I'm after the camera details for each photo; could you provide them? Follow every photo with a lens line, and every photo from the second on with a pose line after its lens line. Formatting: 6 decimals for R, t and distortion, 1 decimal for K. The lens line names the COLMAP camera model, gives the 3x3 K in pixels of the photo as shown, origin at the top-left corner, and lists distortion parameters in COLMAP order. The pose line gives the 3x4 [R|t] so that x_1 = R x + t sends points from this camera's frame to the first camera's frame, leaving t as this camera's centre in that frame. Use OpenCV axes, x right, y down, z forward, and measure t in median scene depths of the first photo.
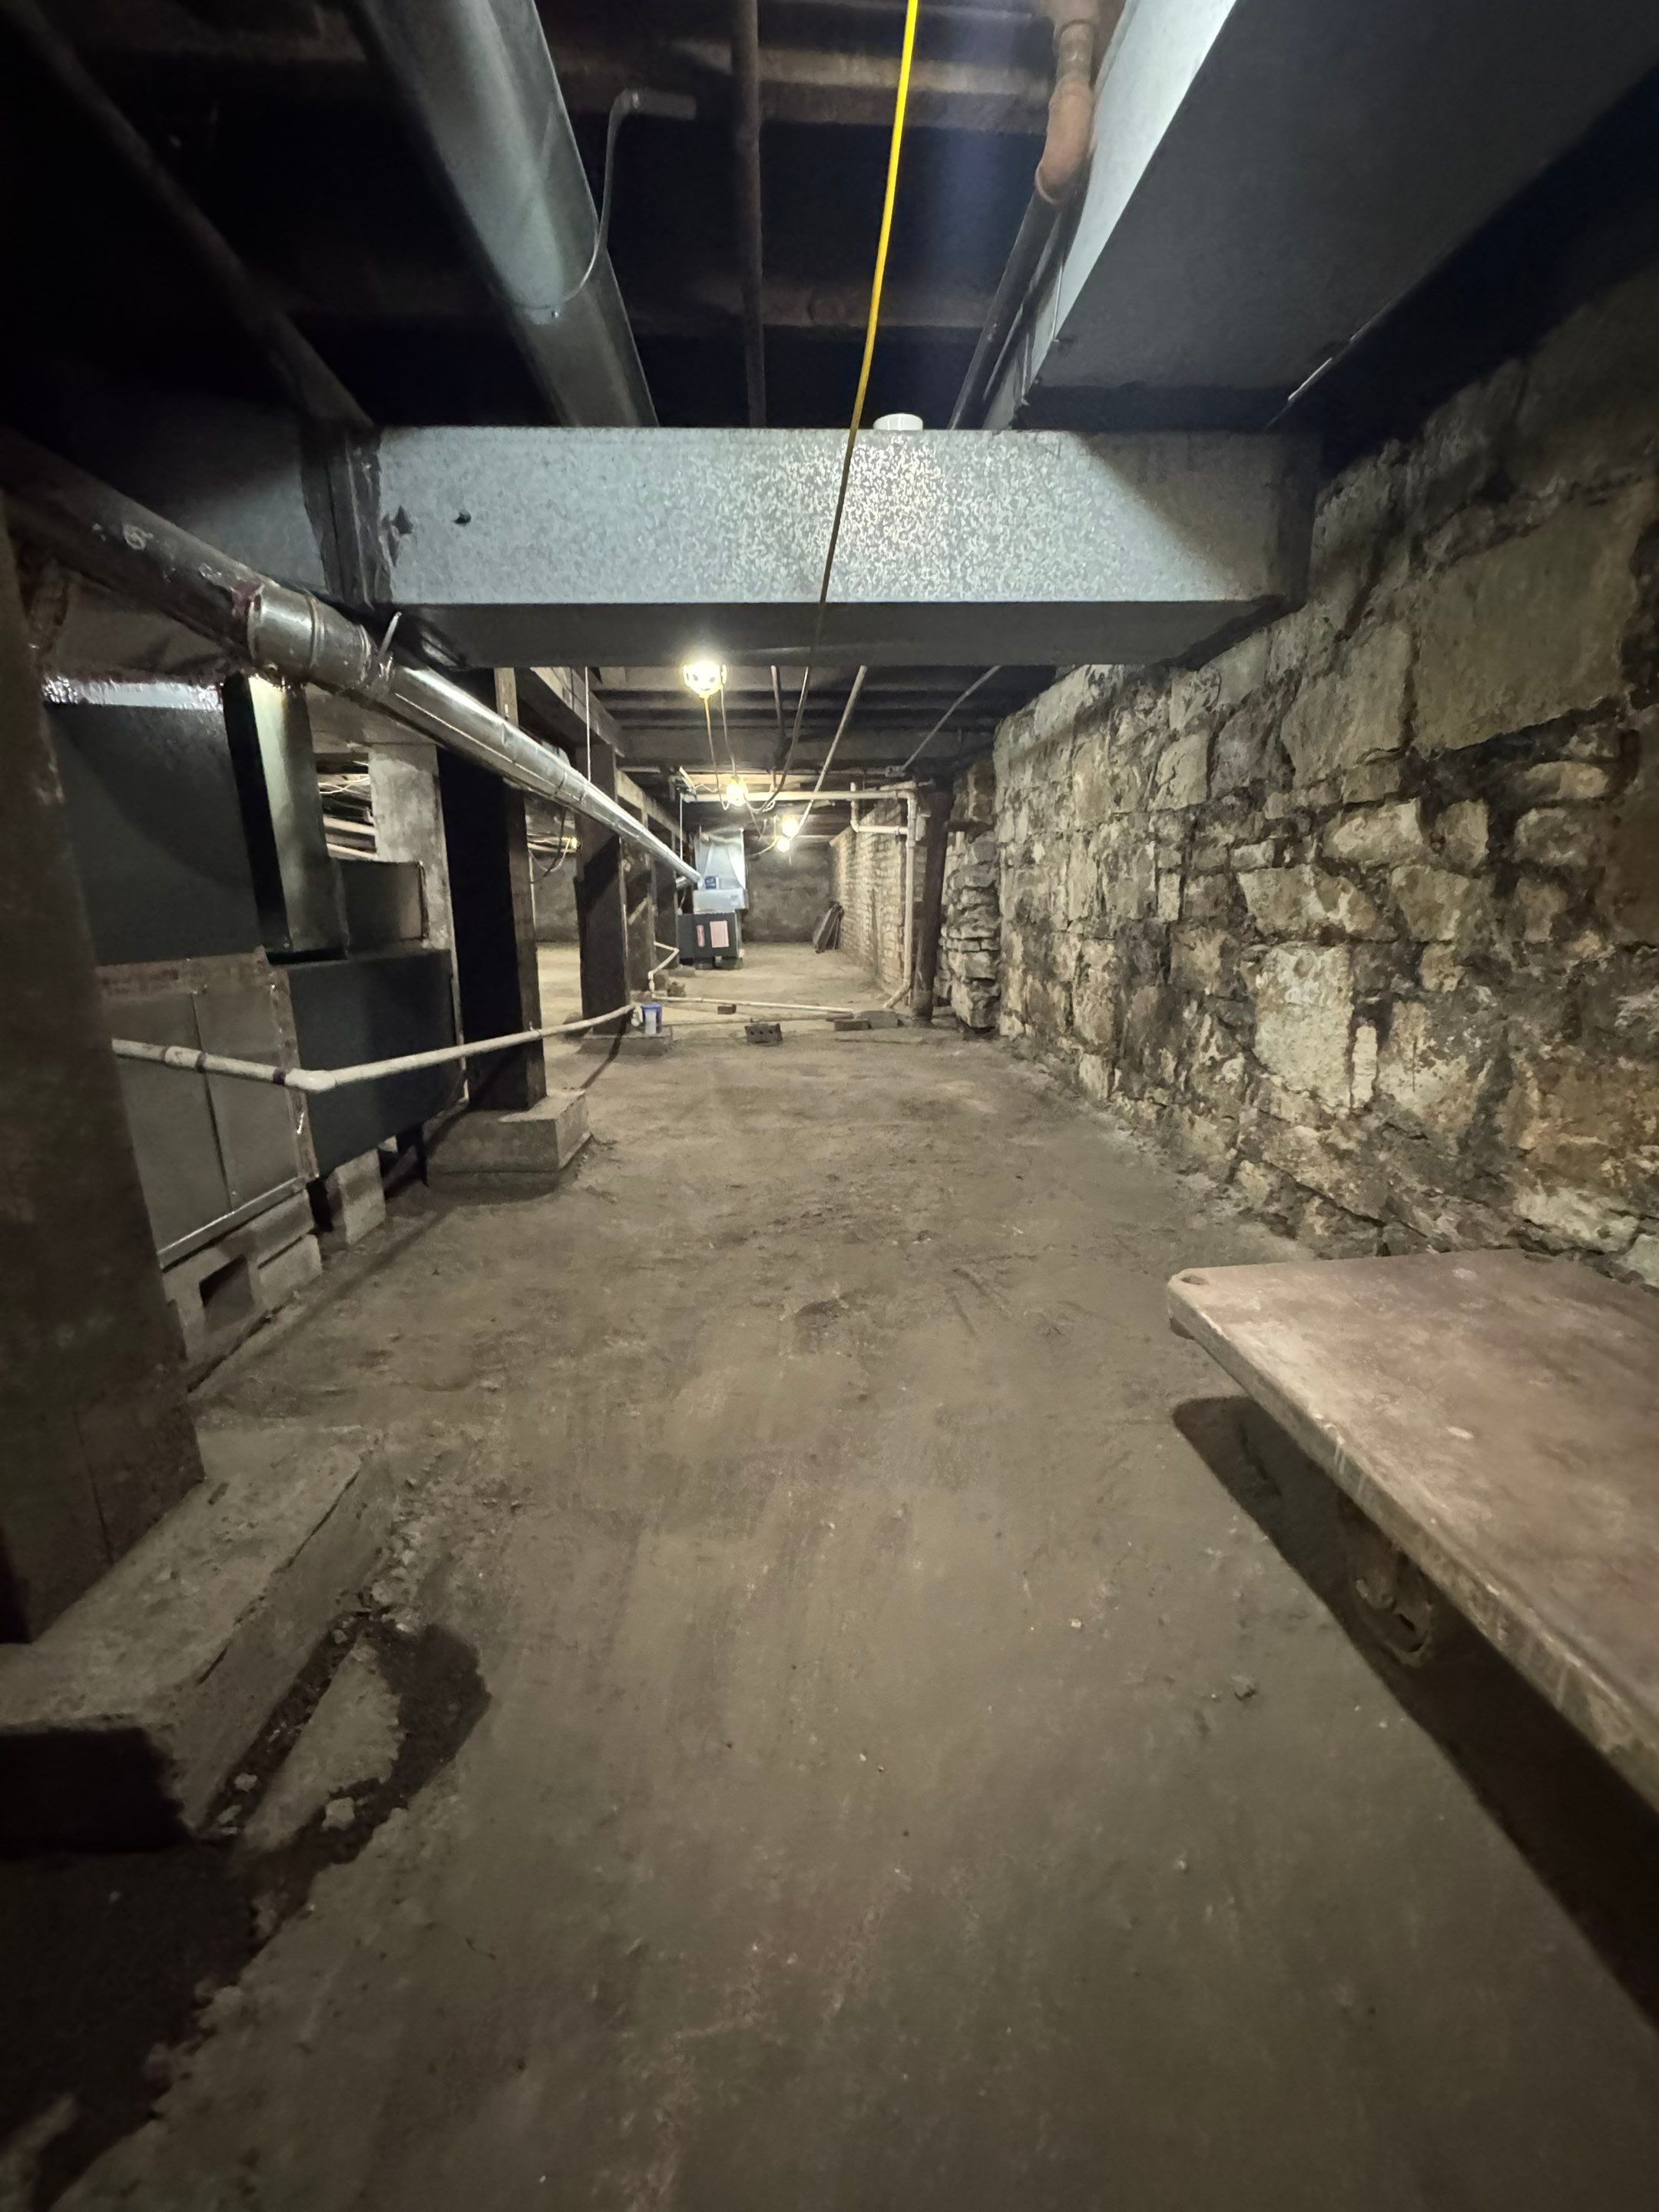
lens RADIAL K [[879.1, 0, 831.3], [0, 879.1, 1107.3], [0, 0, 1]] dist [-0.002591, -0.000253]
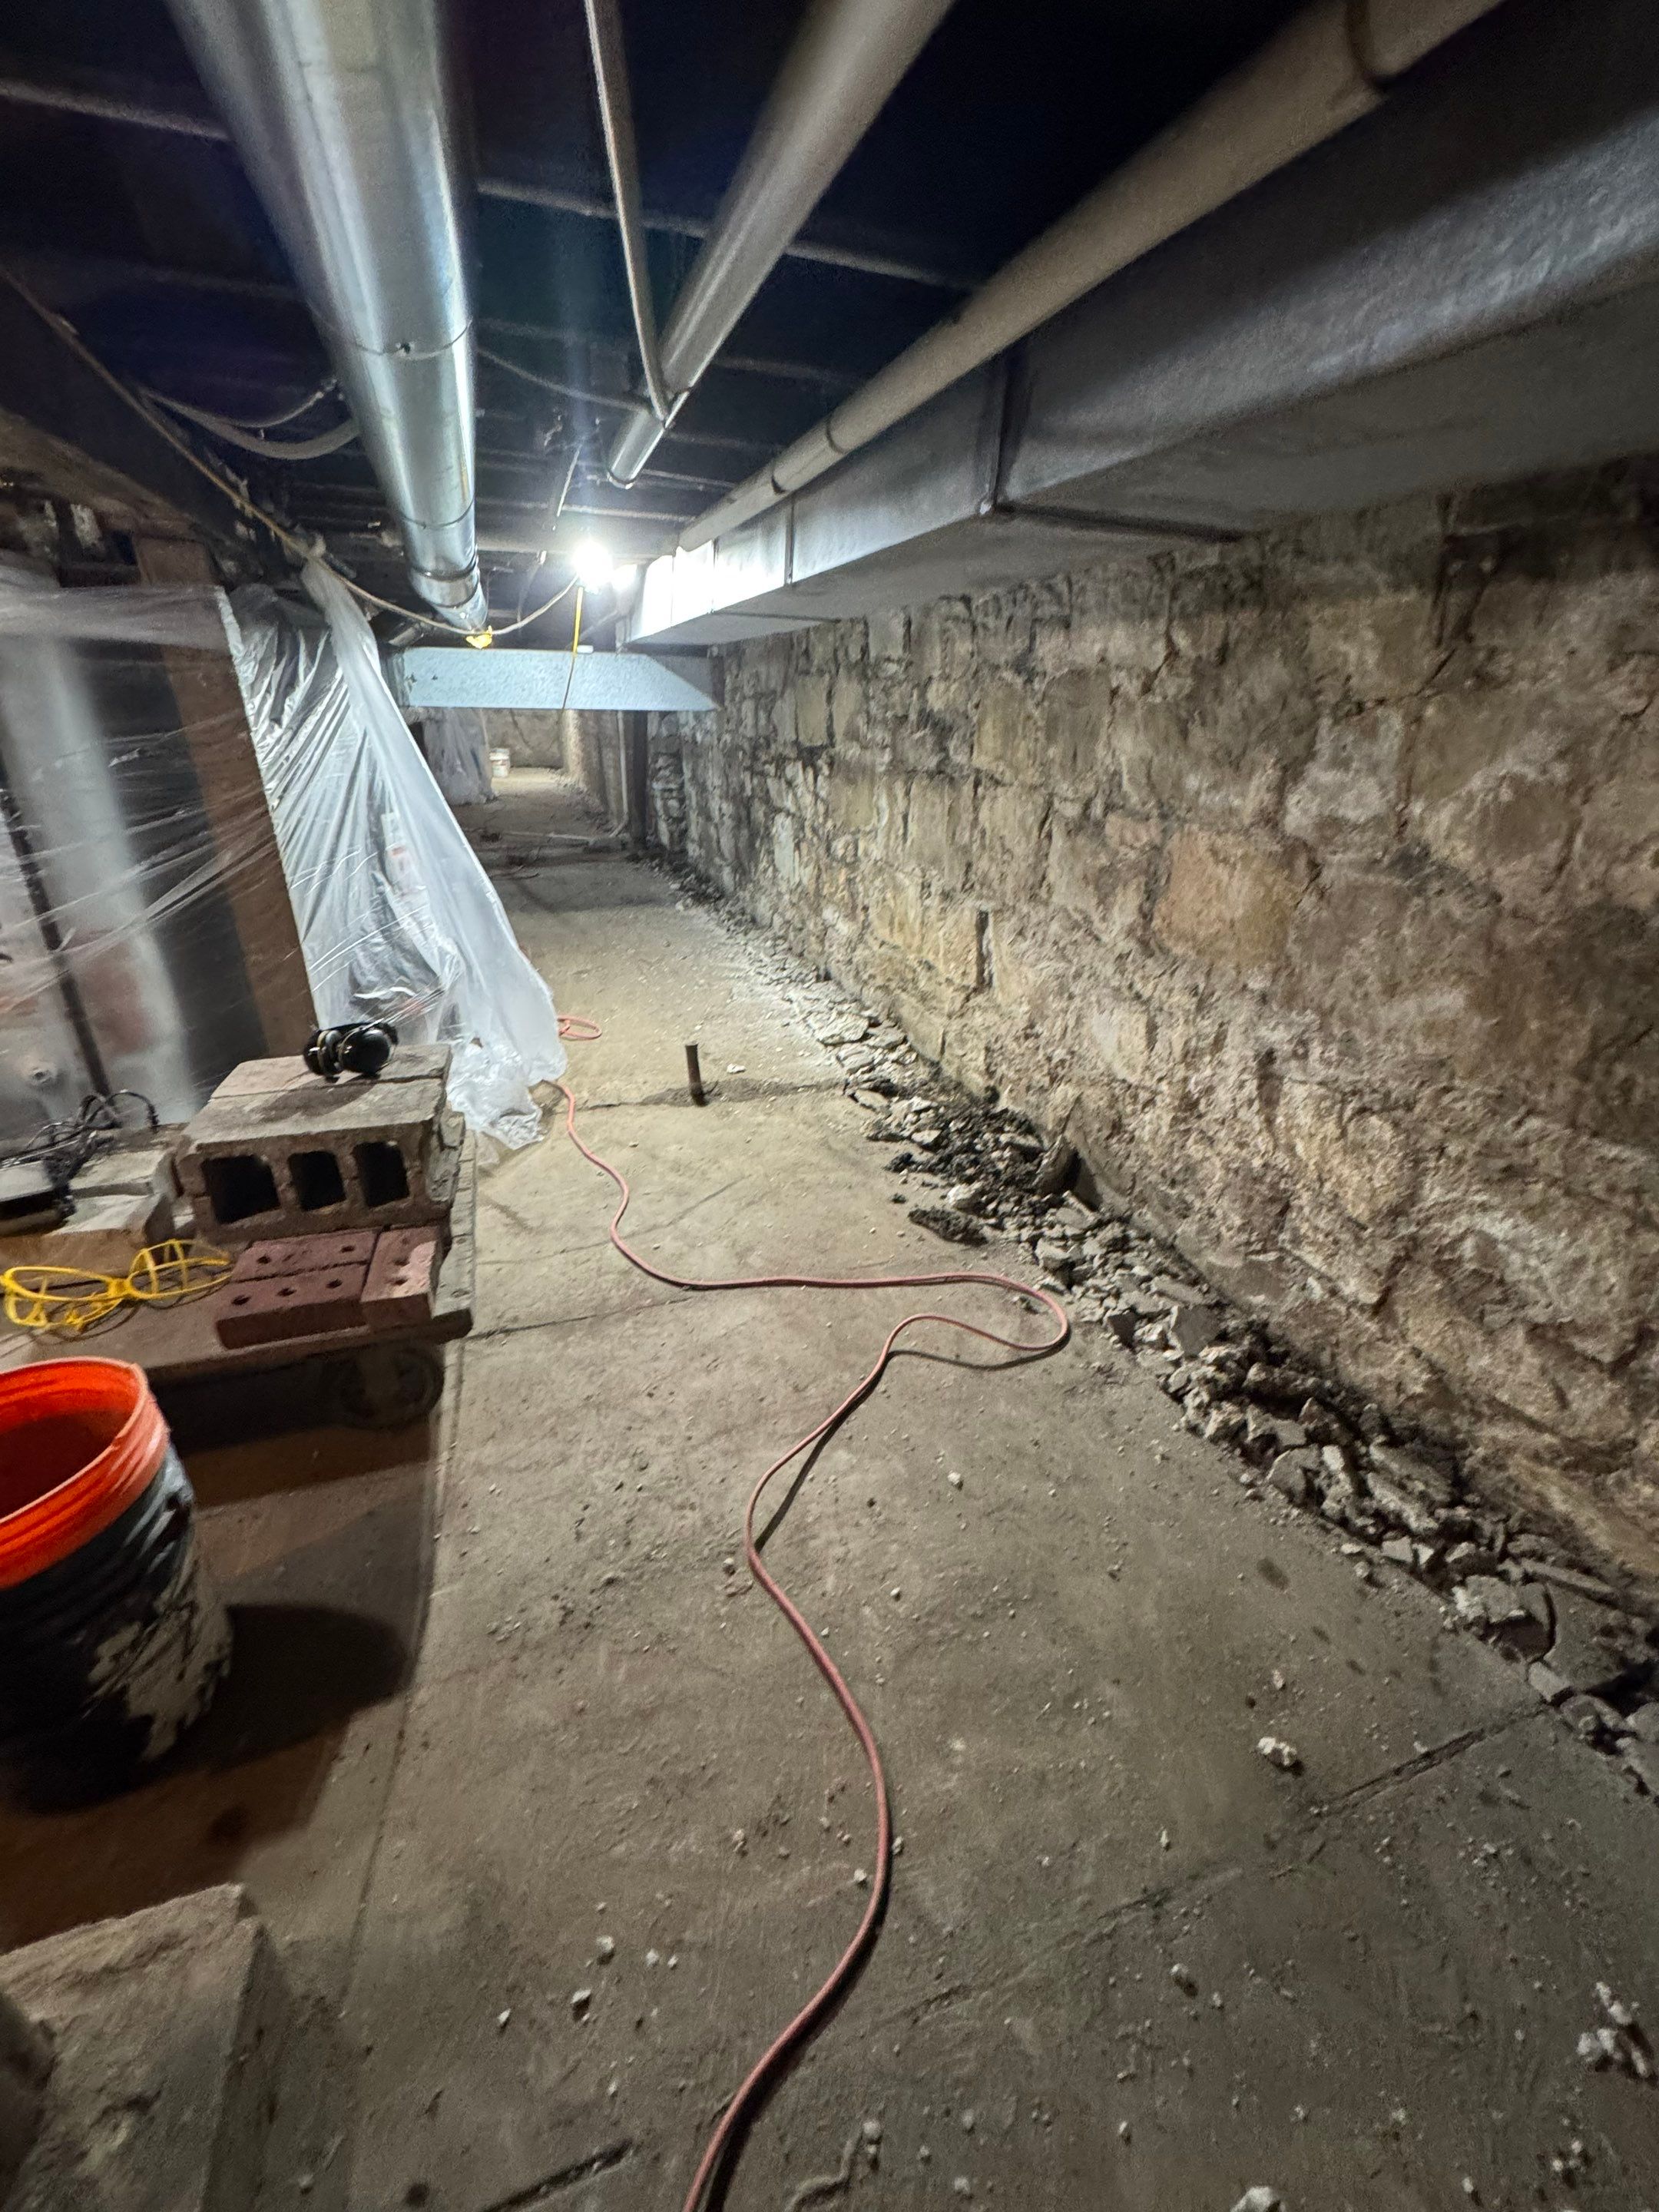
lens RADIAL K [[879.1, 0, 831.3], [0, 879.1, 1107.3], [0, 0, 1]] dist [-0.002591, -0.000253]
pose [[0.961762, -0.083466, 0.260858, -0.009022], [0.030640, 0.979244, 0.200356, 0.063735], [-0.272167, -0.184702, 0.944357, -0.792321]]
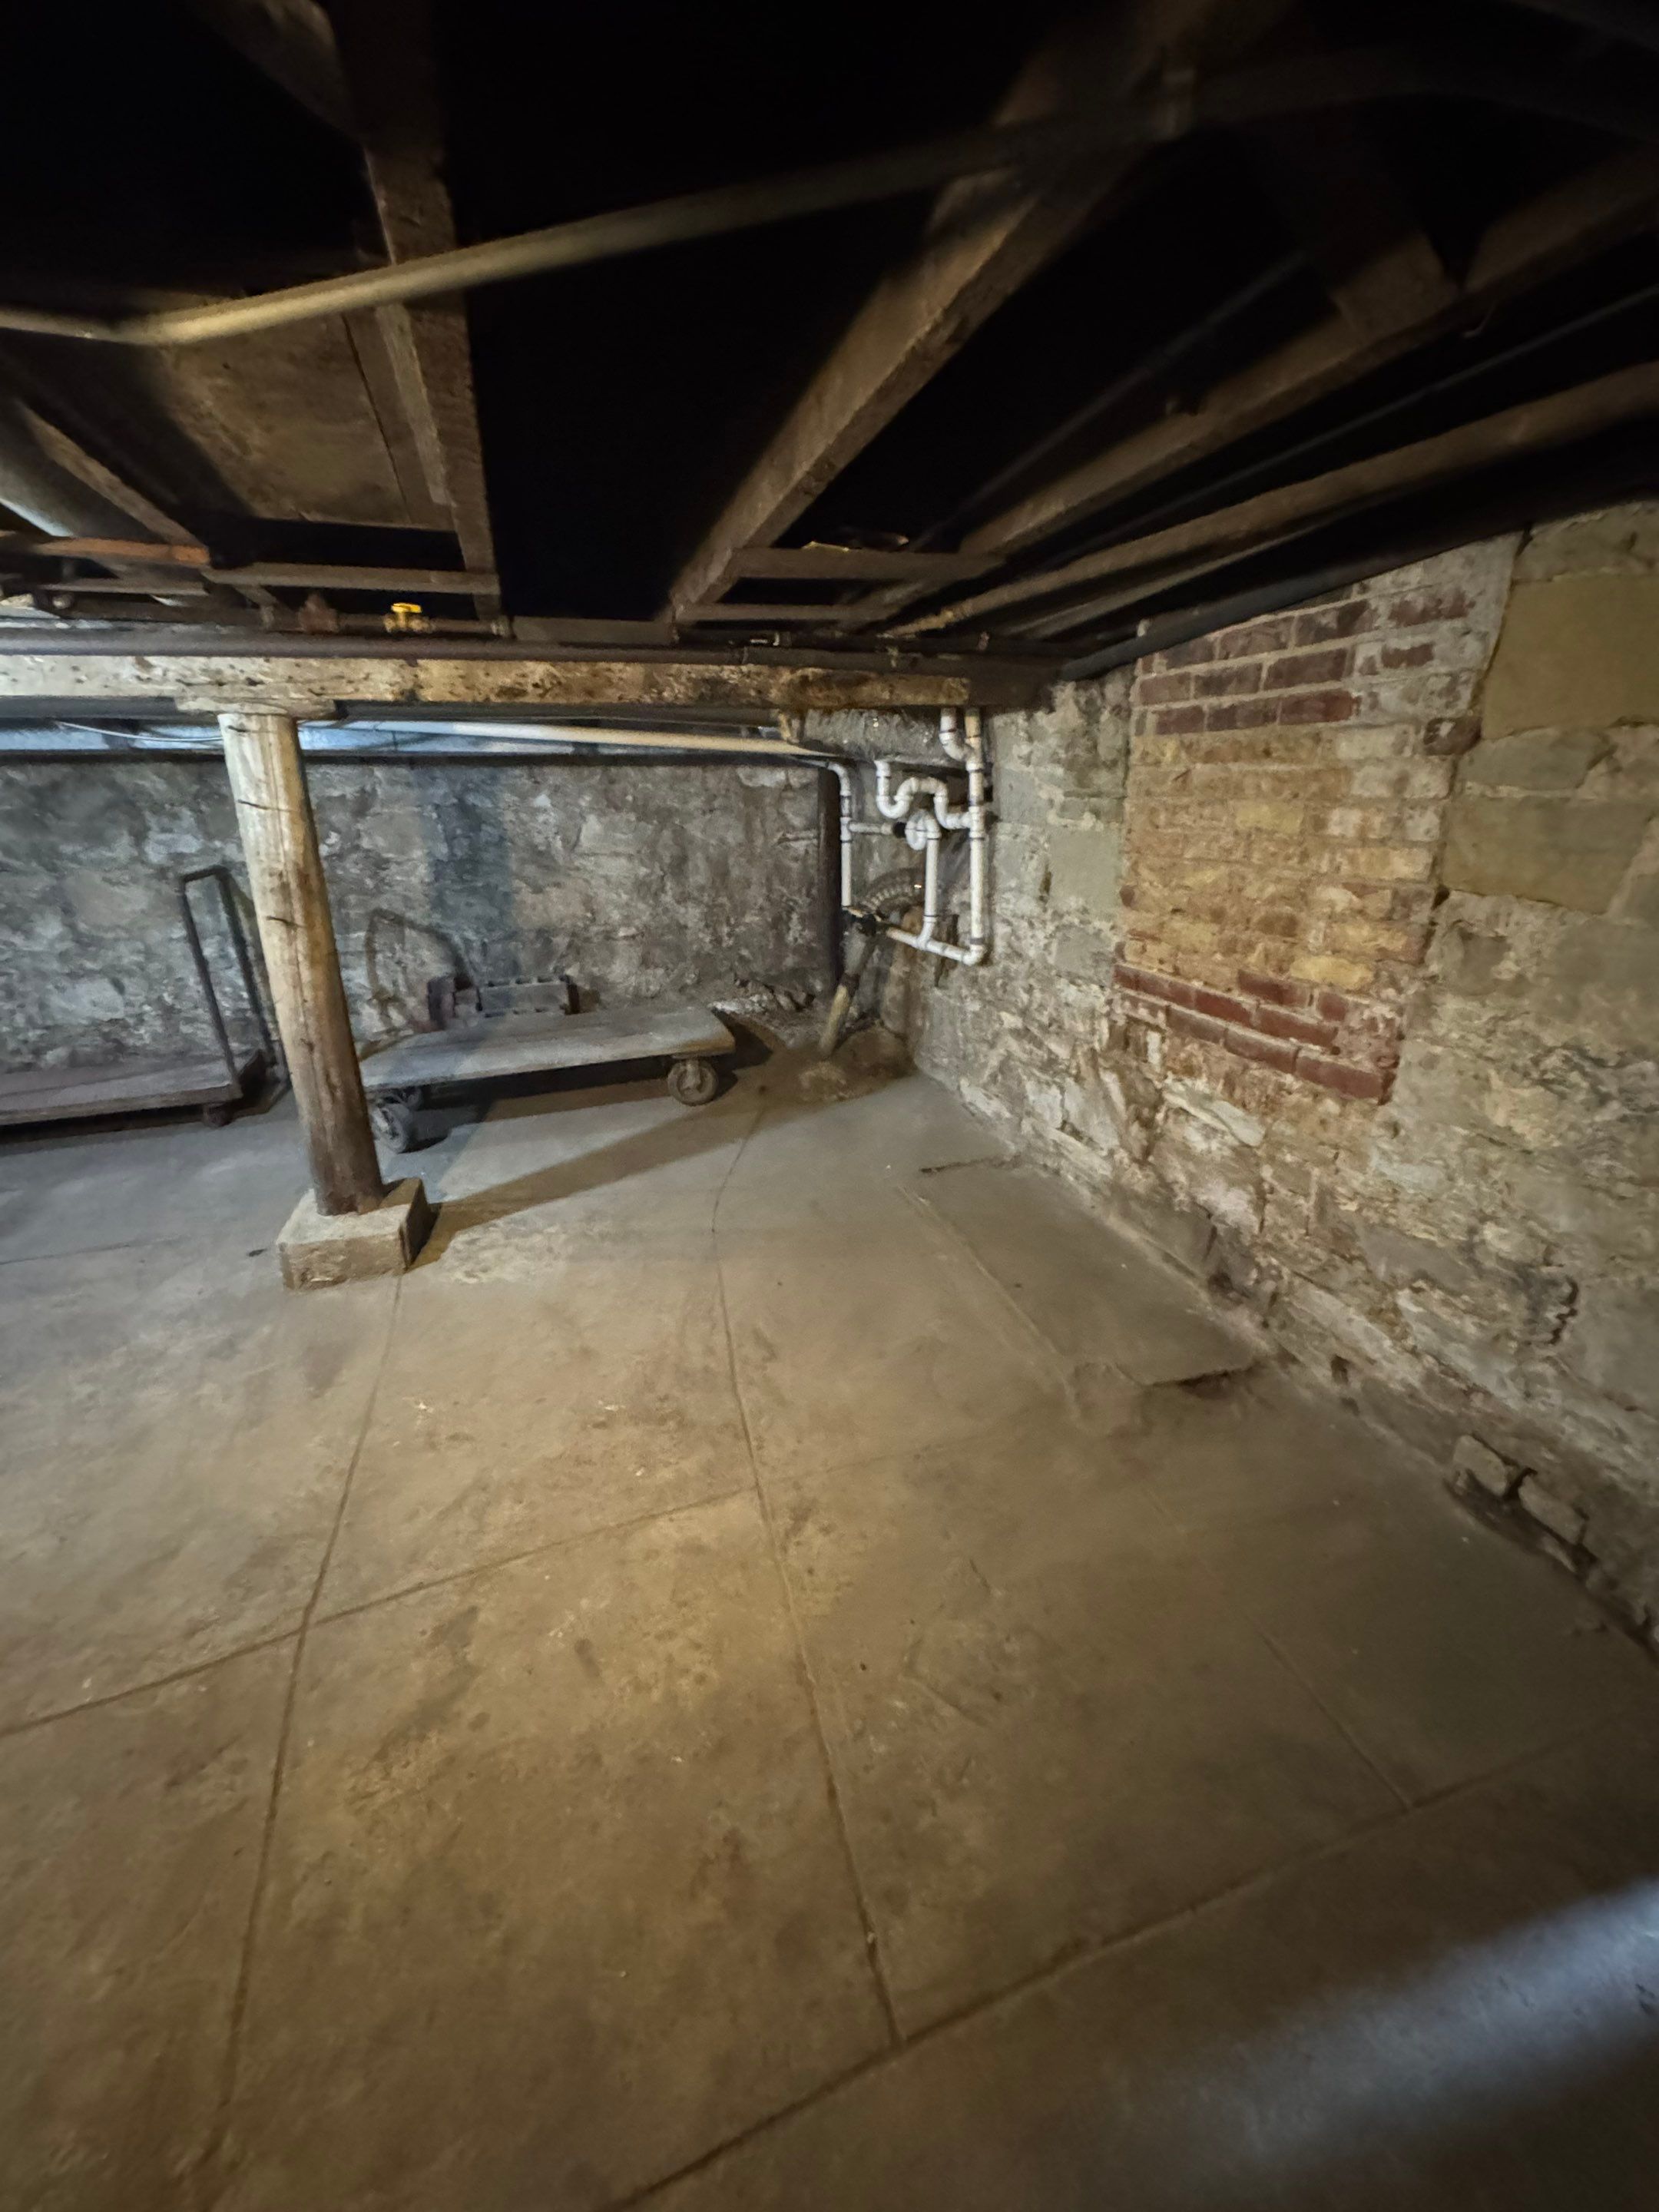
lens RADIAL K [[879.1, 0, 831.3], [0, 879.1, 1107.3], [0, 0, 1]] dist [-0.002591, -0.000253]
pose [[-0.252027, -0.316986, 0.914331, -0.891963], [0.237107, 0.895804, 0.375919, 0.078767], [-0.938223, 0.311536, -0.150607, -0.885043]]
